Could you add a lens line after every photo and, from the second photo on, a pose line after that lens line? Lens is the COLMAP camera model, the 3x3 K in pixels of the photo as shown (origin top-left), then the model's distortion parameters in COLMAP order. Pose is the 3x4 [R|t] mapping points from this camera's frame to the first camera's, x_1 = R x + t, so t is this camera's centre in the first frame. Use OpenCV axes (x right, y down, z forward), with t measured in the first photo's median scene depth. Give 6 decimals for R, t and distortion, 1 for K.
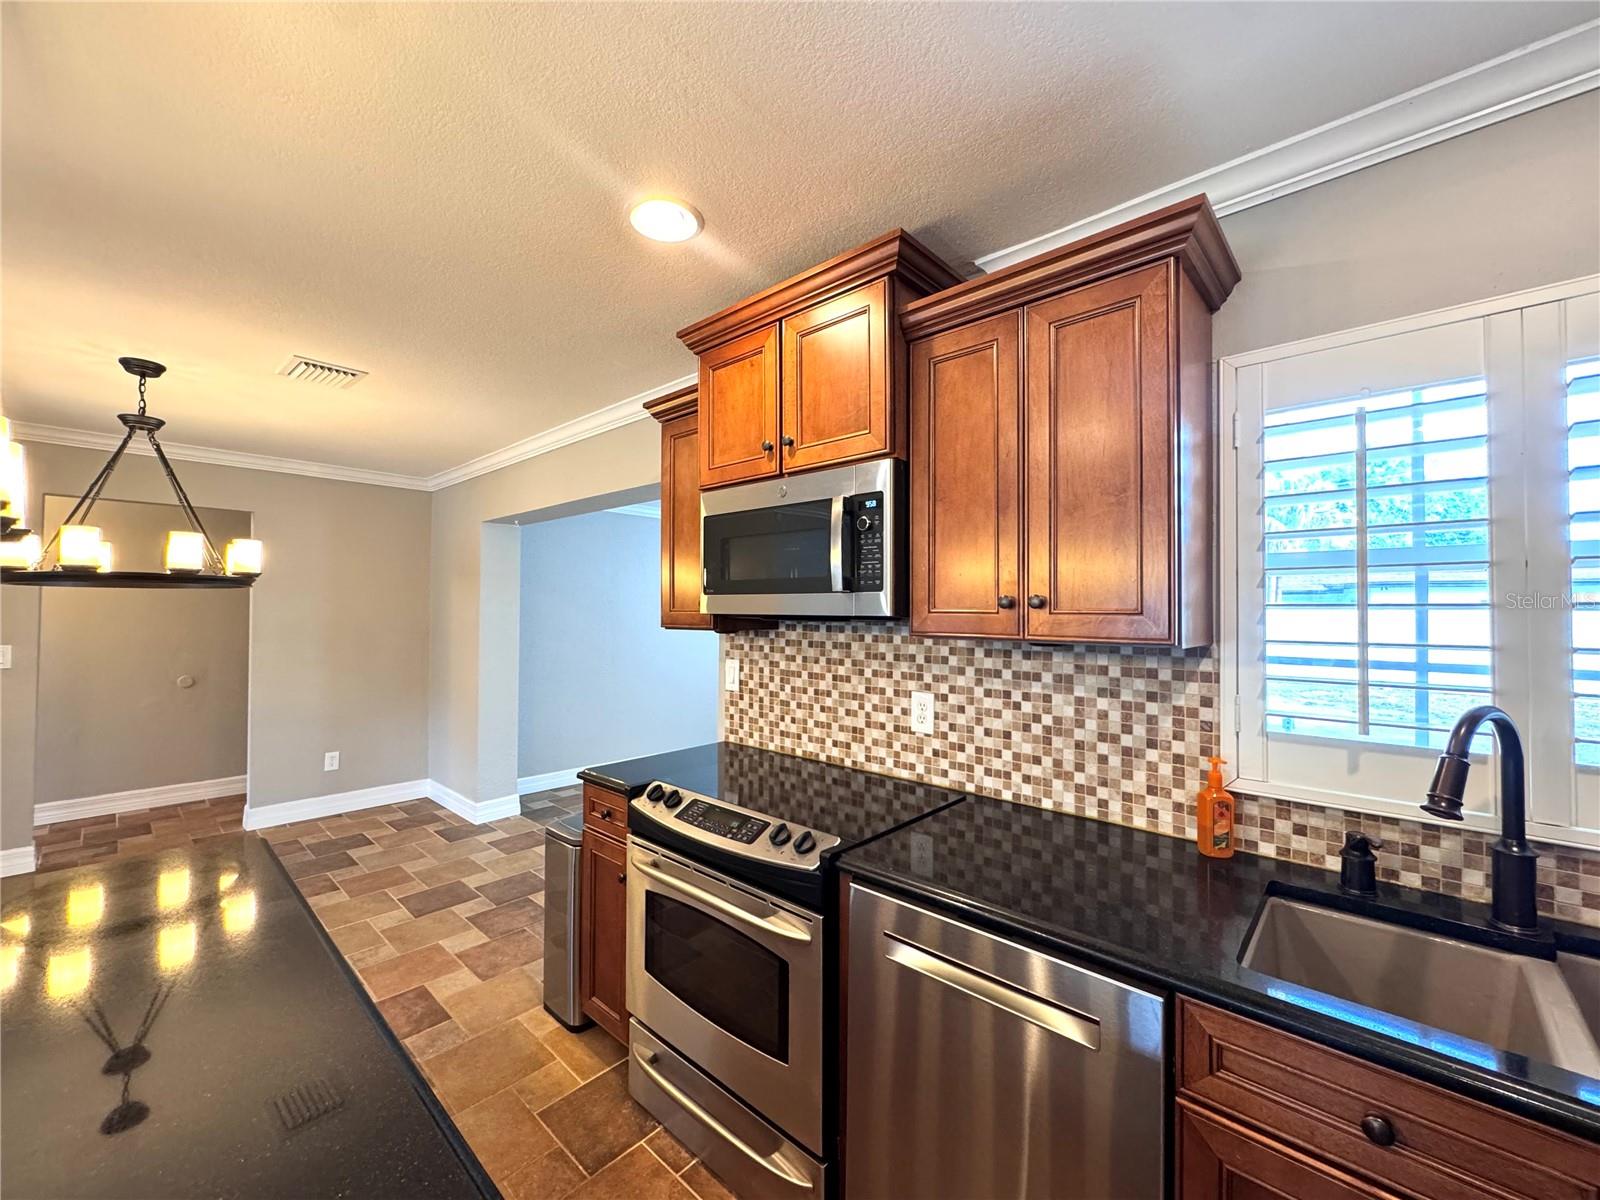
lens RADIAL K [[638.8, 0, 796.8], [0, 638.8, 596.5], [0, 0, 1]] dist [-0.002030, 0.000127]
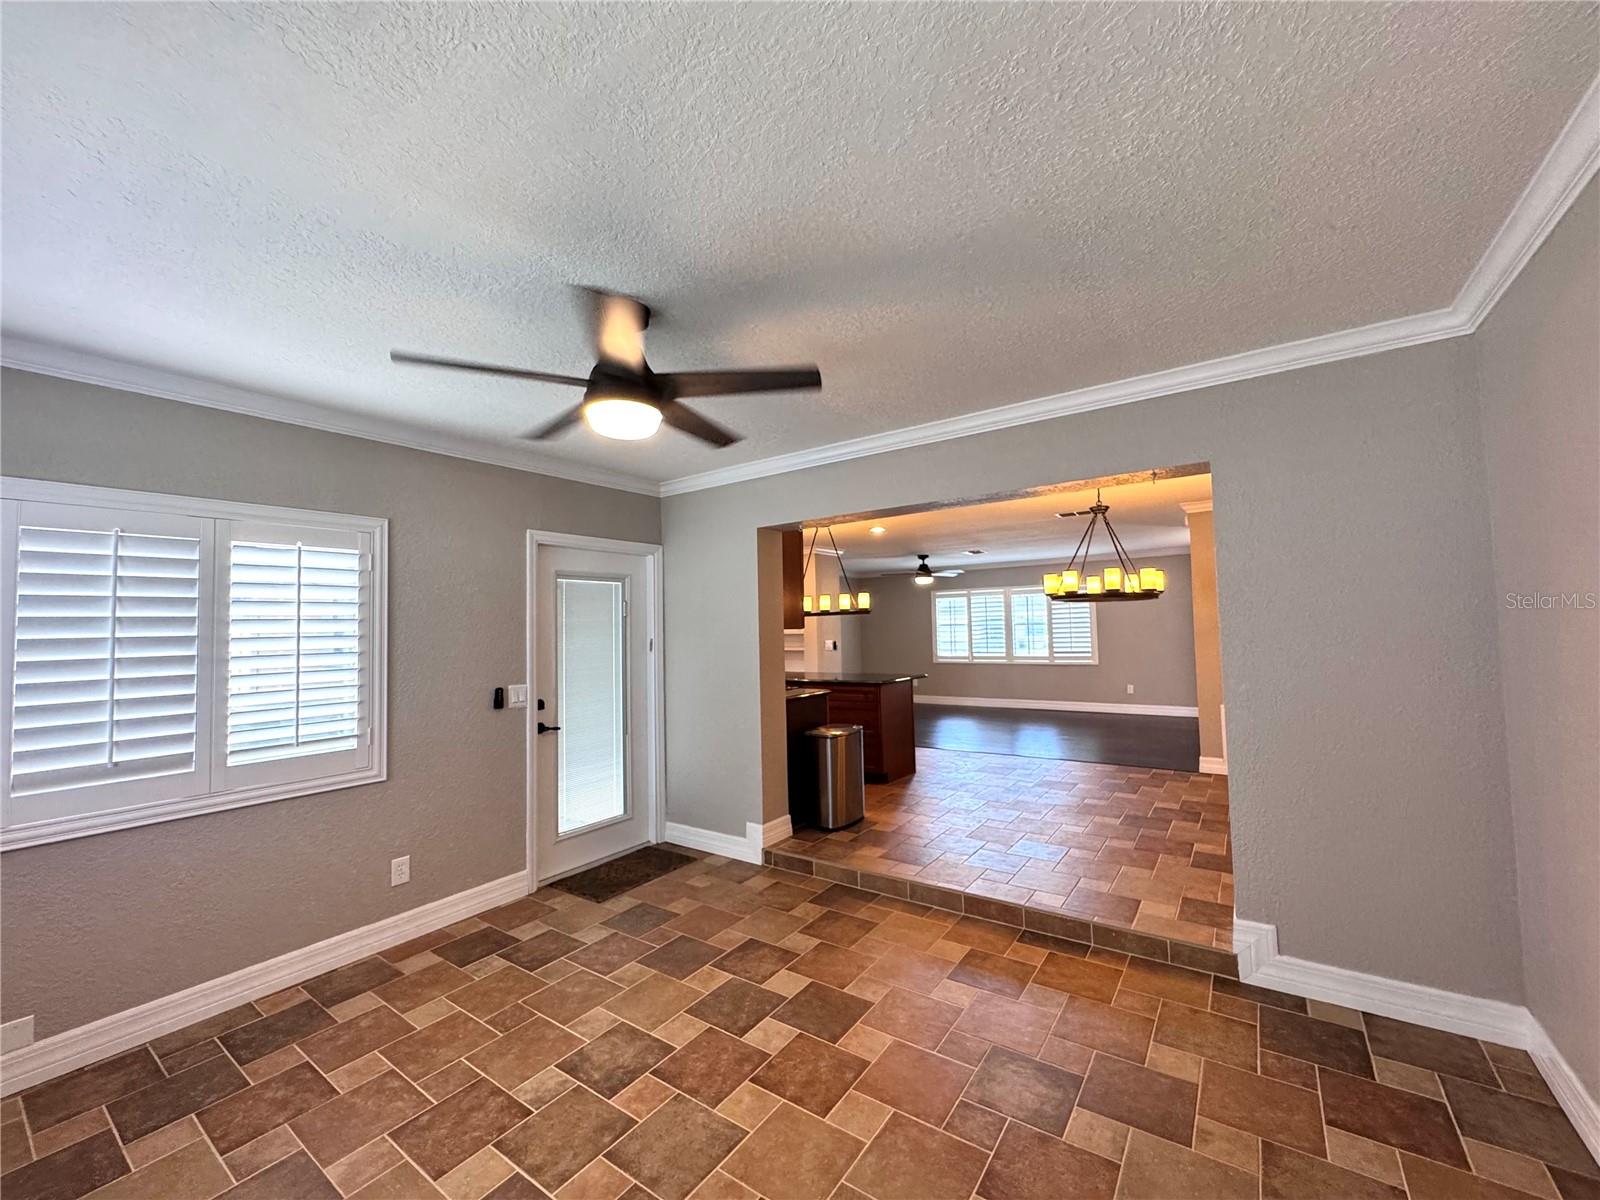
lens RADIAL K [[638.8, 0, 798.4], [0, 638.8, 597.6], [0, 0, 1]] dist [-0.002030, 0.000127]
pose [[-0.992042, 0.011093, -0.125416, 0.070774], [0.020730, 0.996907, -0.075800, 0.145505], [0.124187, -0.077797, -0.989204, 4.136251]]
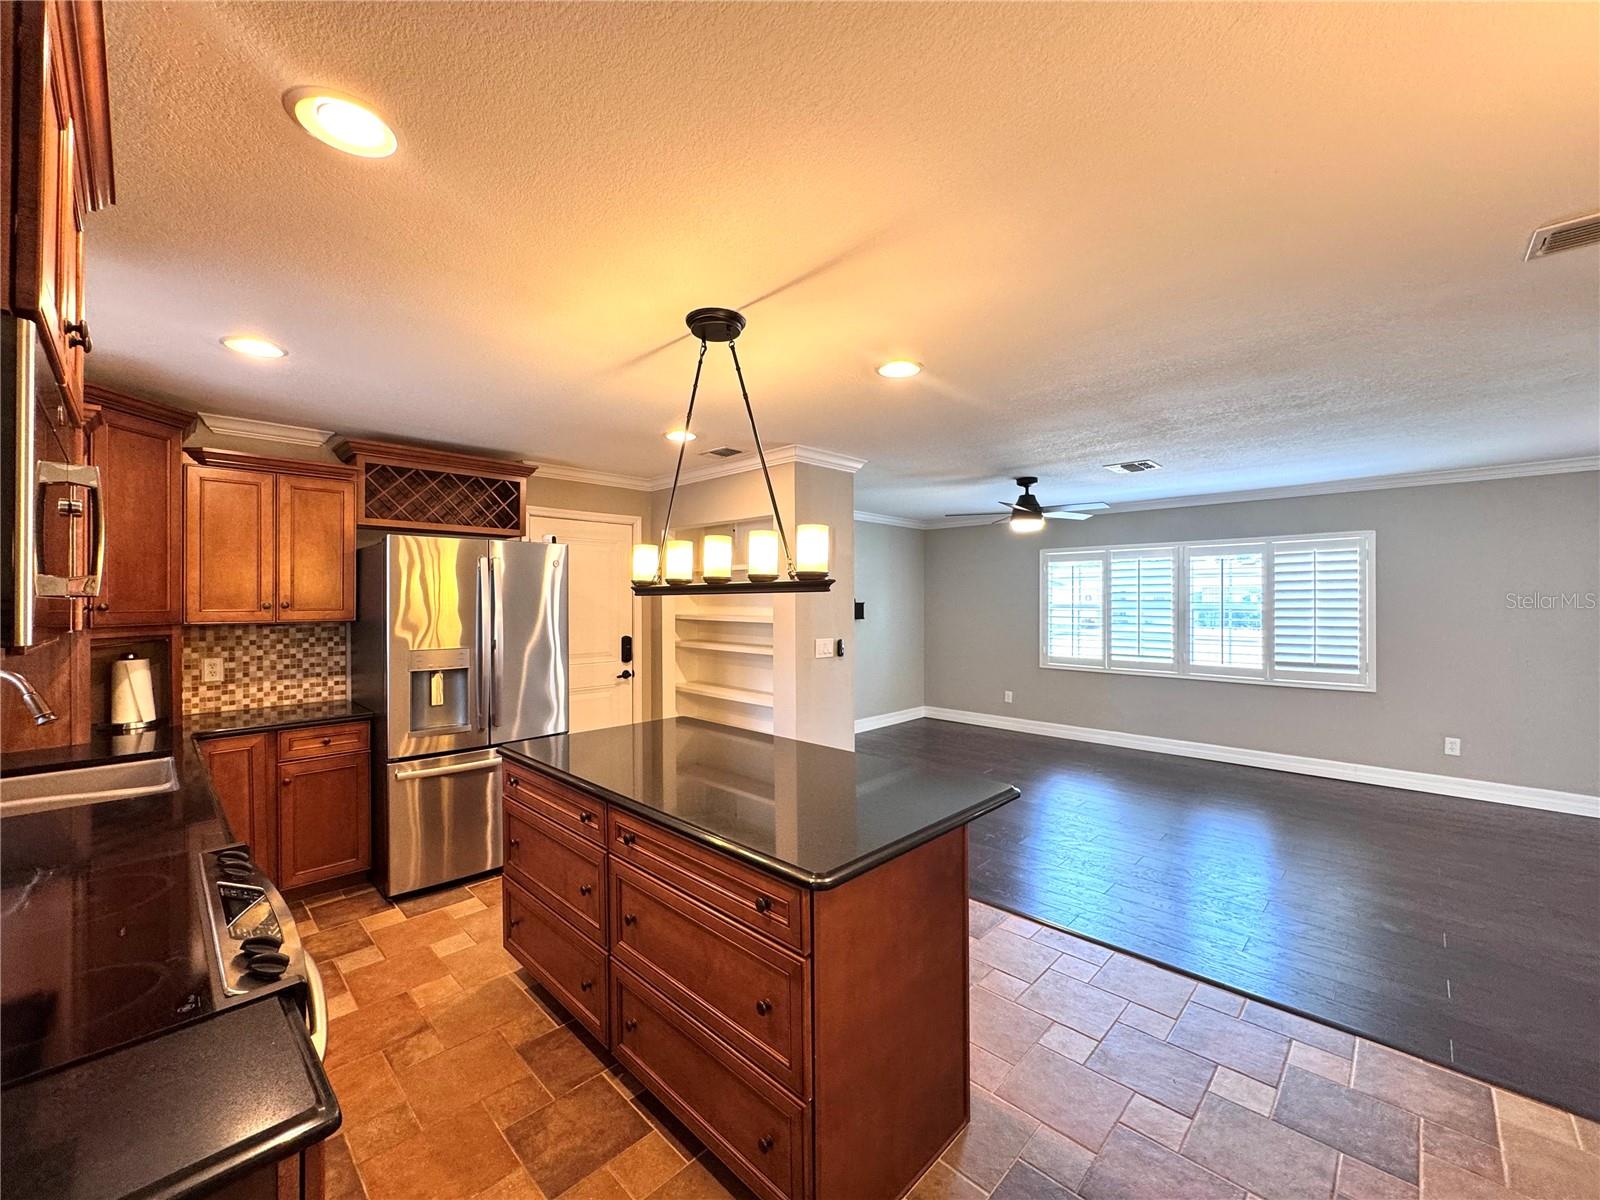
lens RADIAL K [[638.8, 0, 799.8], [0, 638.8, 599.0], [0, 0, 1]] dist [-0.002030, 0.000127]
pose [[-0.999627, -0.002201, 0.027231, -0.761914], [-0.002851, 0.999711, -0.023869, 0.009111], [-0.027171, -0.023938, -0.999344, 1.709564]]
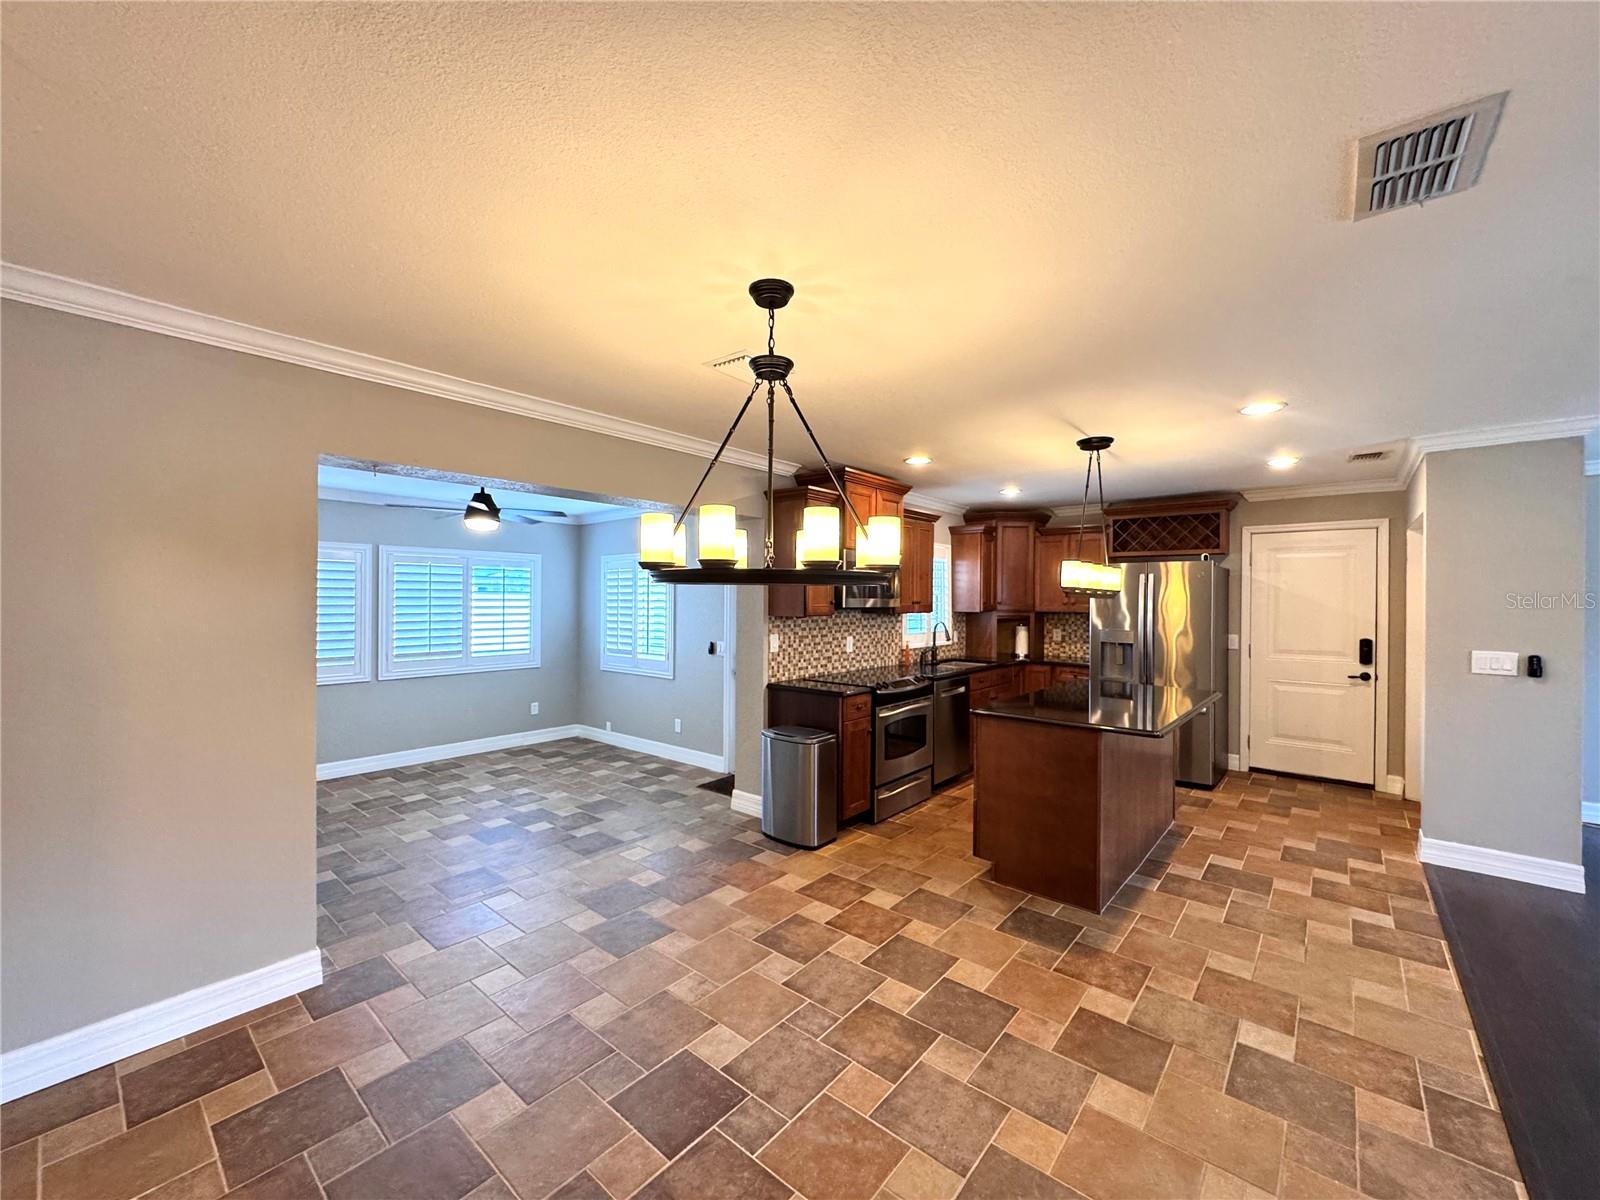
lens RADIAL K [[638.8, 0, 802.7], [0, 638.8, 596.8], [0, 0, 1]] dist [-0.002030, 0.000127]
pose [[-0.043520, -0.002527, 0.999049, -2.773584], [-0.030388, 0.999537, 0.001204, -0.007328], [-0.998590, -0.030307, -0.043577, 1.538839]]
